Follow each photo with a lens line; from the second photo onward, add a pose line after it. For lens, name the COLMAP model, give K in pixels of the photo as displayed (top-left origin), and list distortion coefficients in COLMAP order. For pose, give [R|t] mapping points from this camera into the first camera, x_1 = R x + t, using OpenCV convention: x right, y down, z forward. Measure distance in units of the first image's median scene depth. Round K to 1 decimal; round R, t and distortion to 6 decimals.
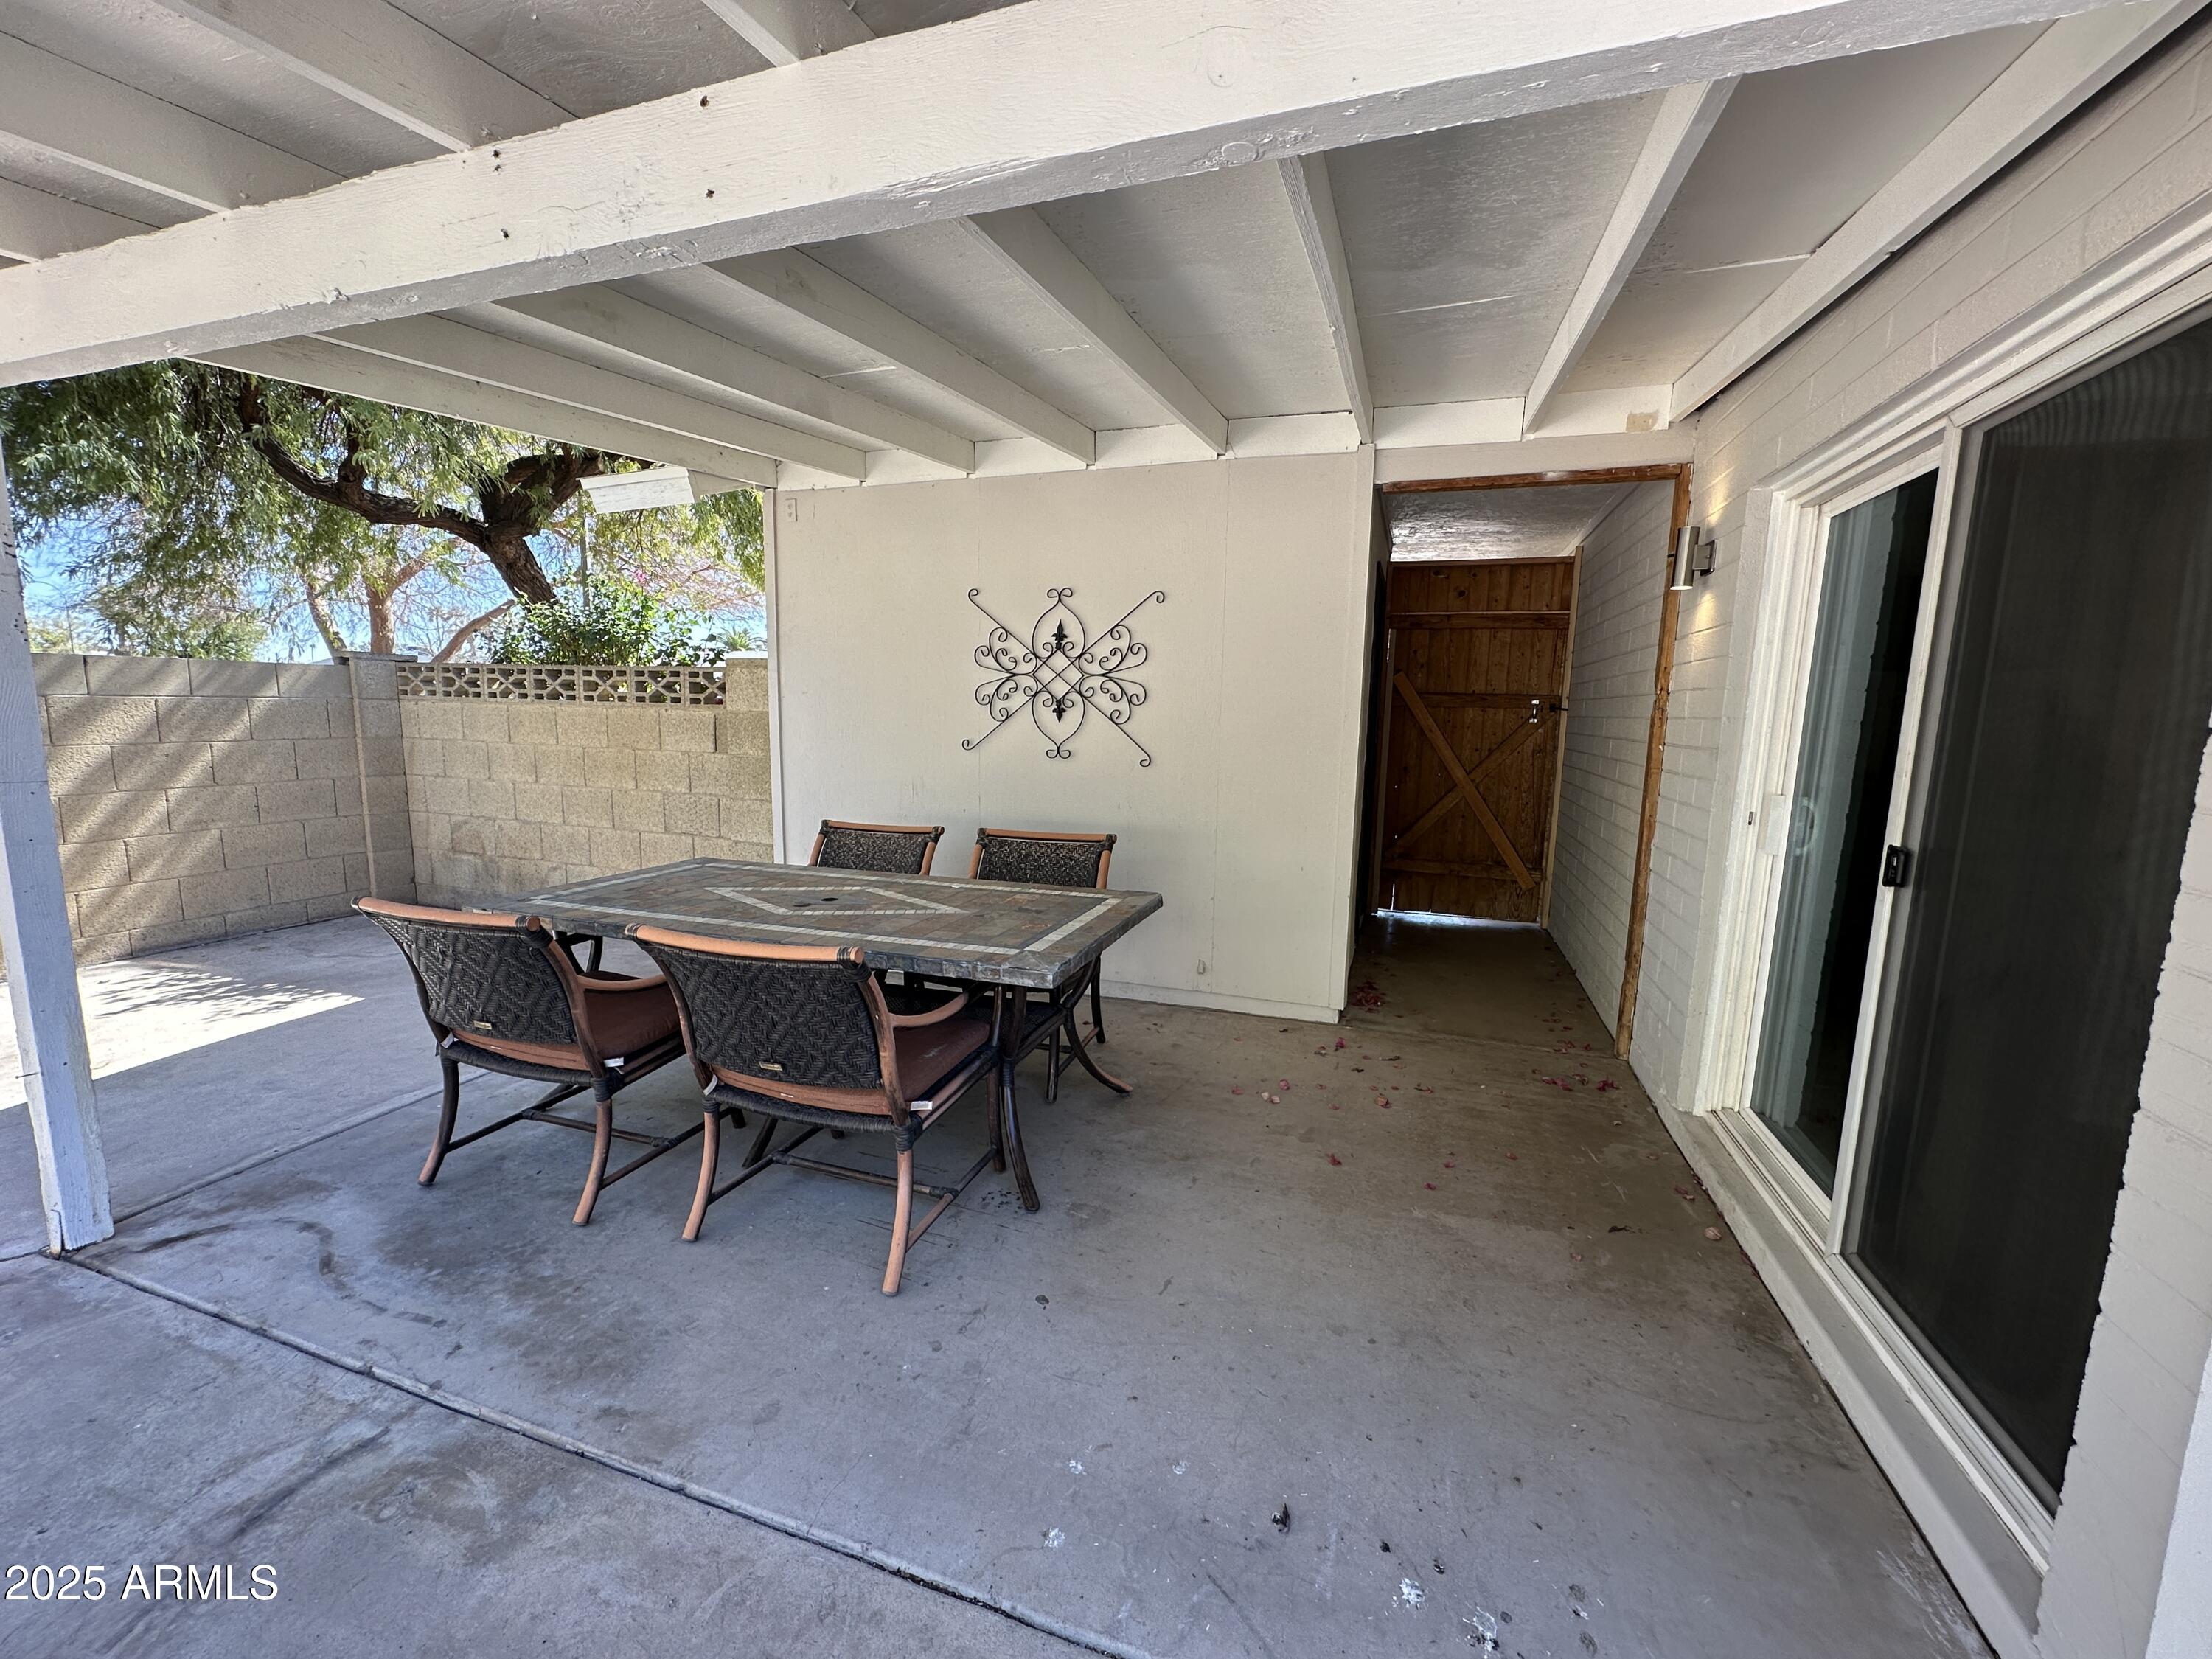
lens RADIAL K [[879.1, 0, 1111.7], [0, 879.1, 840.6], [0, 0, 1]] dist [-0.001454, 0.000735]
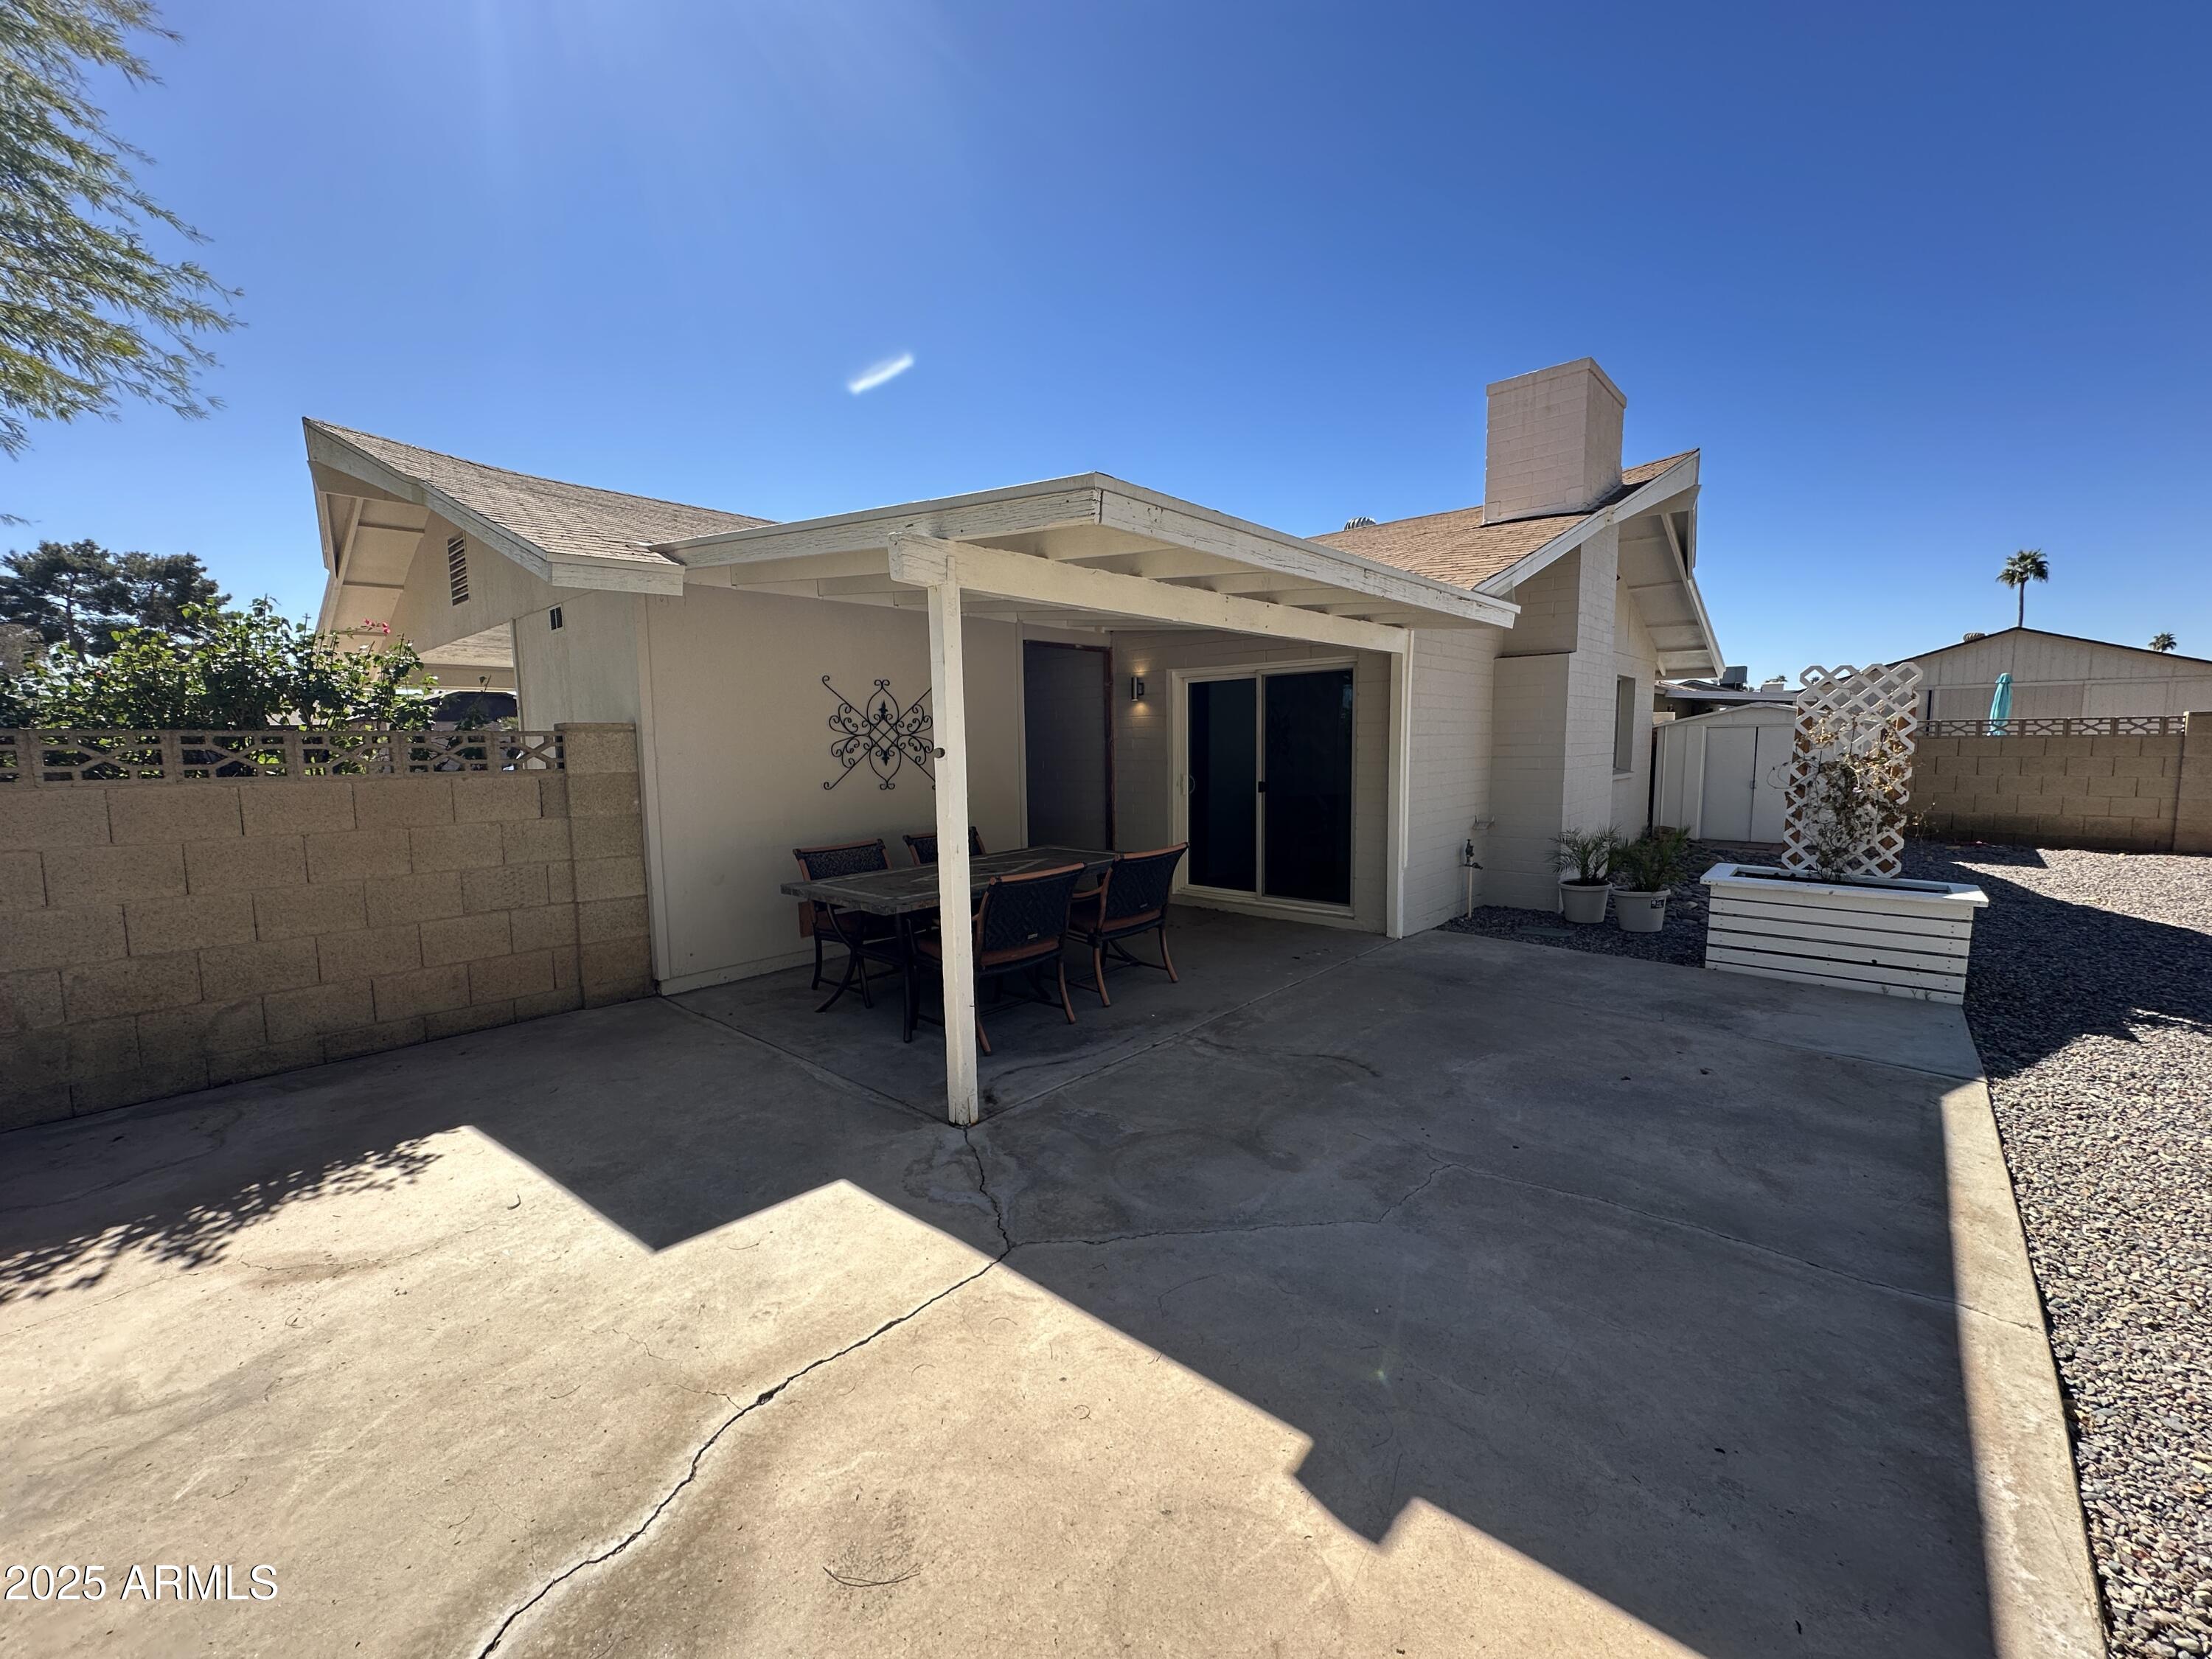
lens RADIAL K [[879.1, 0, 1104.0], [0, 879.1, 833.0], [0, 0, 1]] dist [-0.001454, 0.000735]
pose [[0.389980, -0.121799, 0.912732, -1.332587], [0.161393, 0.984911, 0.062473, -0.053726], [-0.906569, 0.122945, 0.403753, 0.050271]]
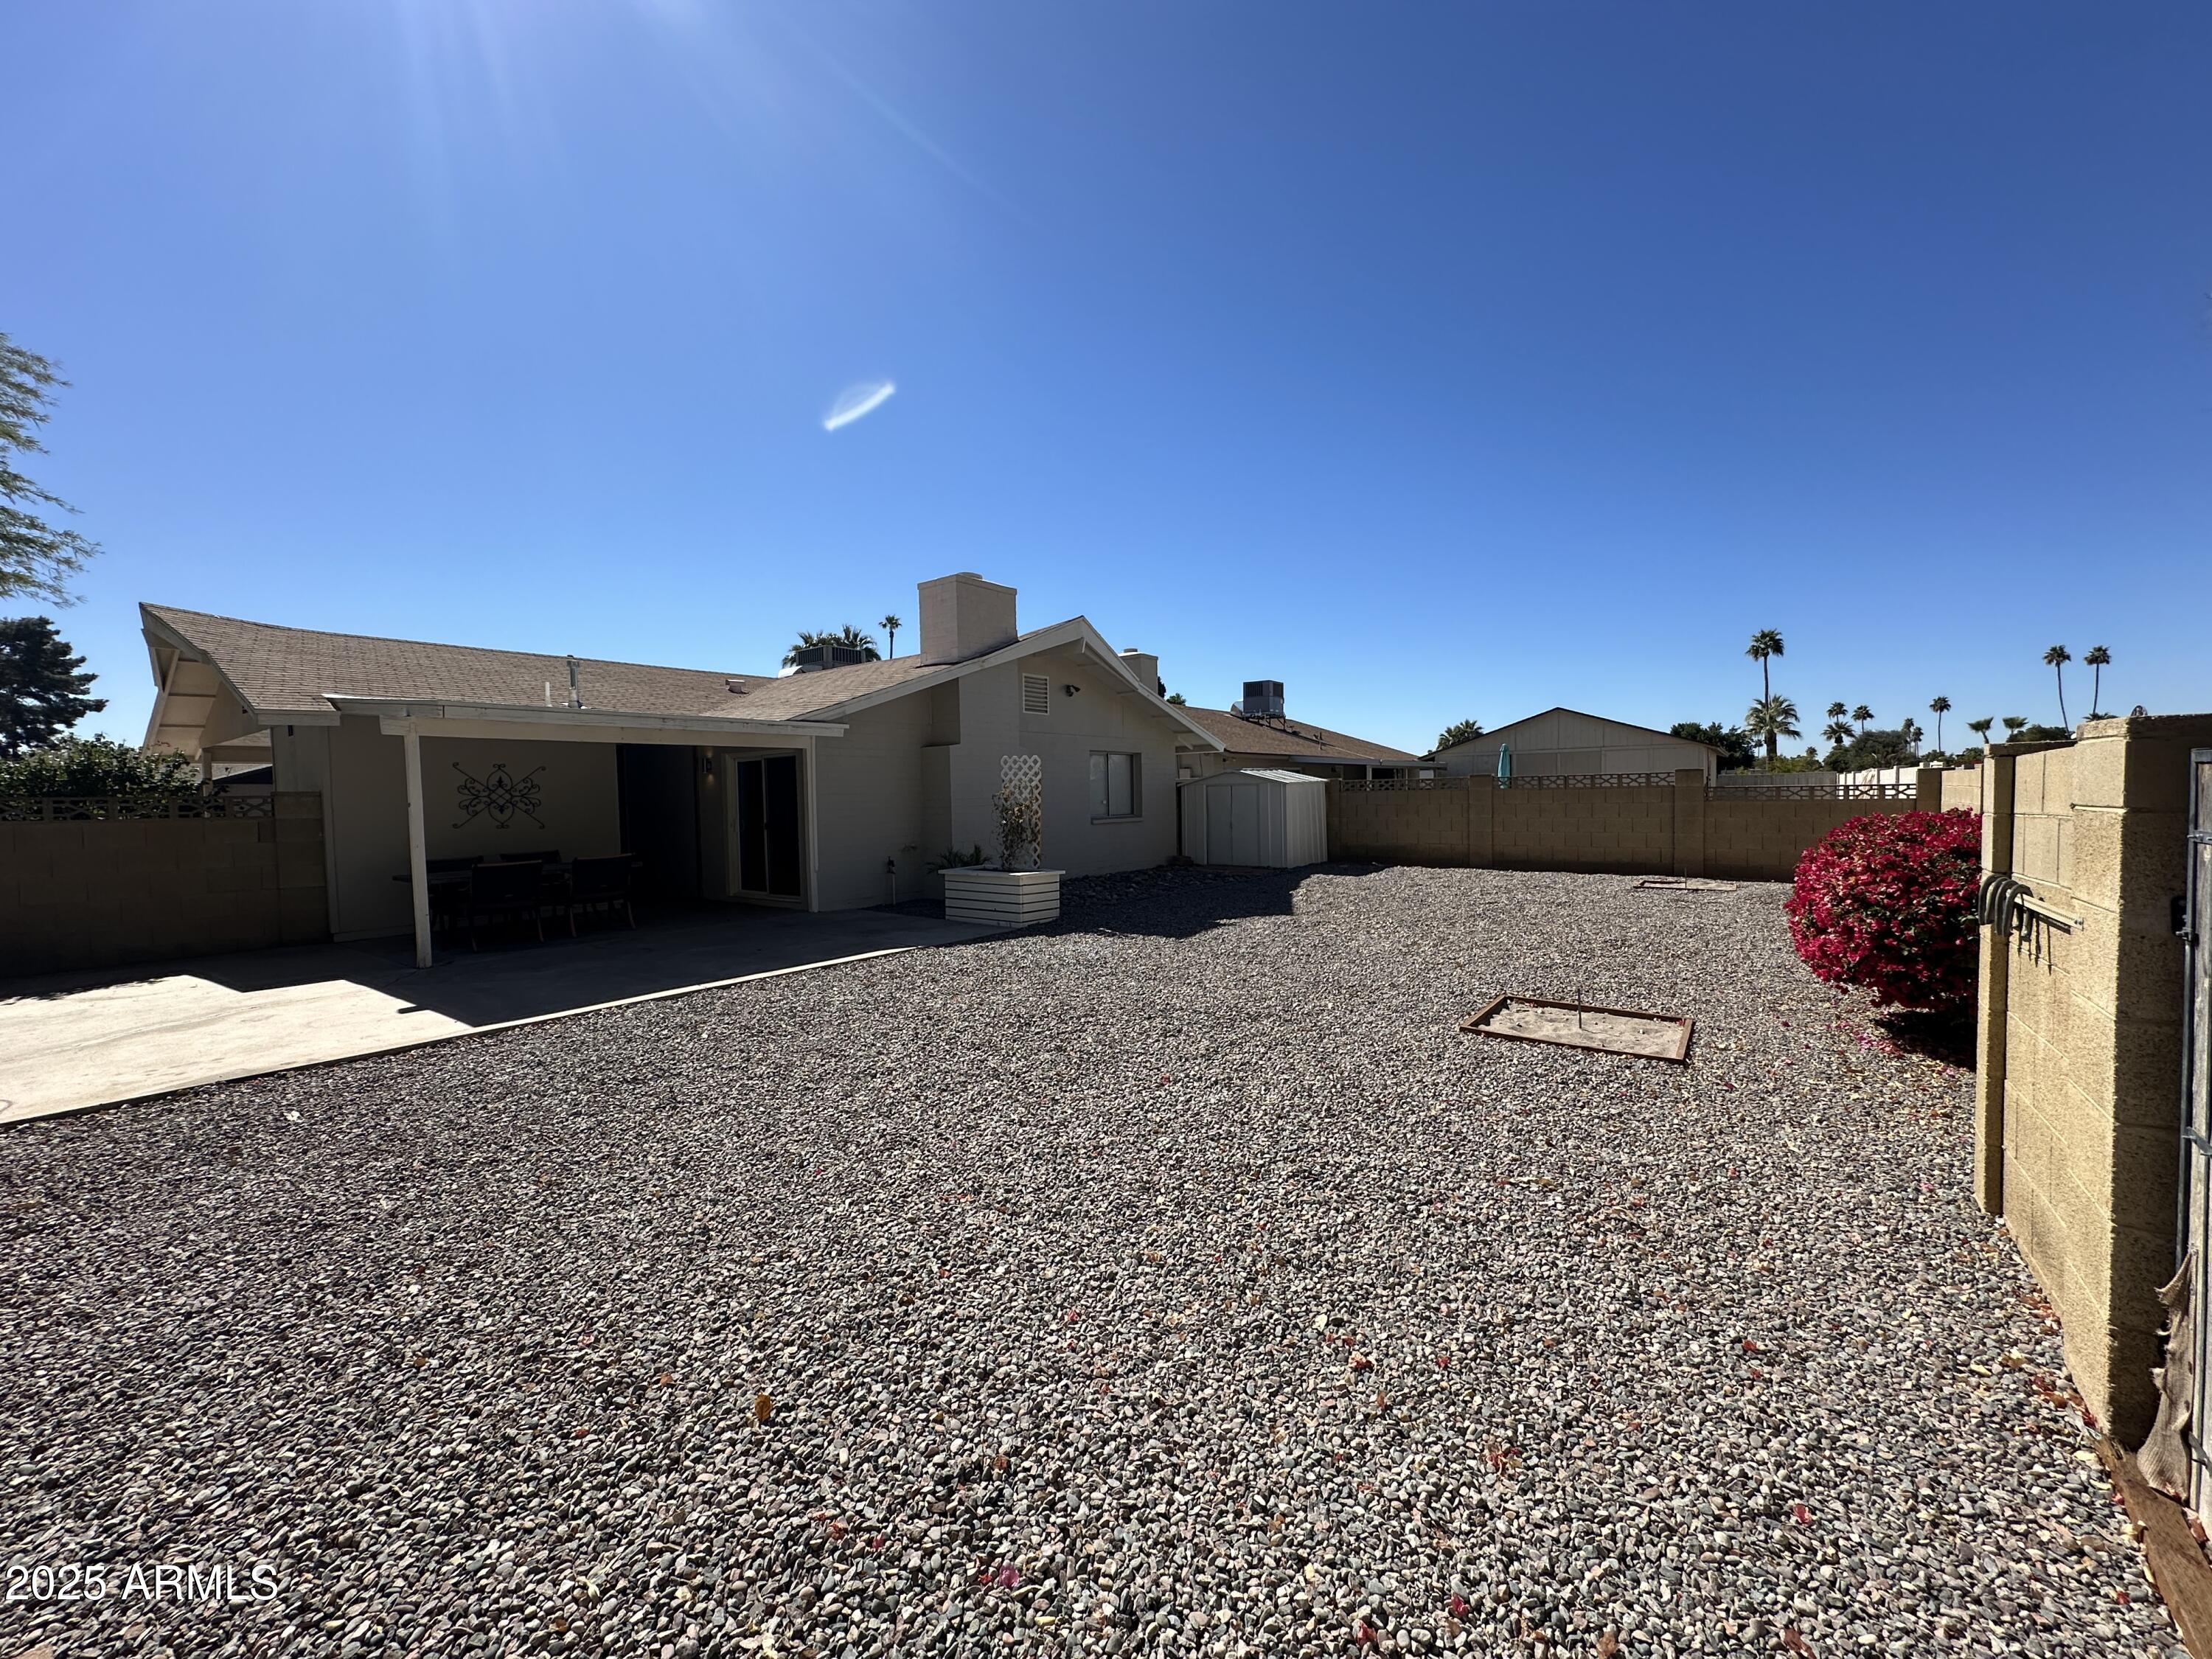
lens RADIAL K [[879.1, 0, 1104.1], [0, 879.1, 831.6], [0, 0, 1]] dist [-0.001454, 0.000735]
pose [[0.311528, -0.066413, 0.947913, -1.976255], [0.170418, 0.985286, 0.013024, 0.185173], [-0.934830, 0.157484, 0.318262, -1.484315]]
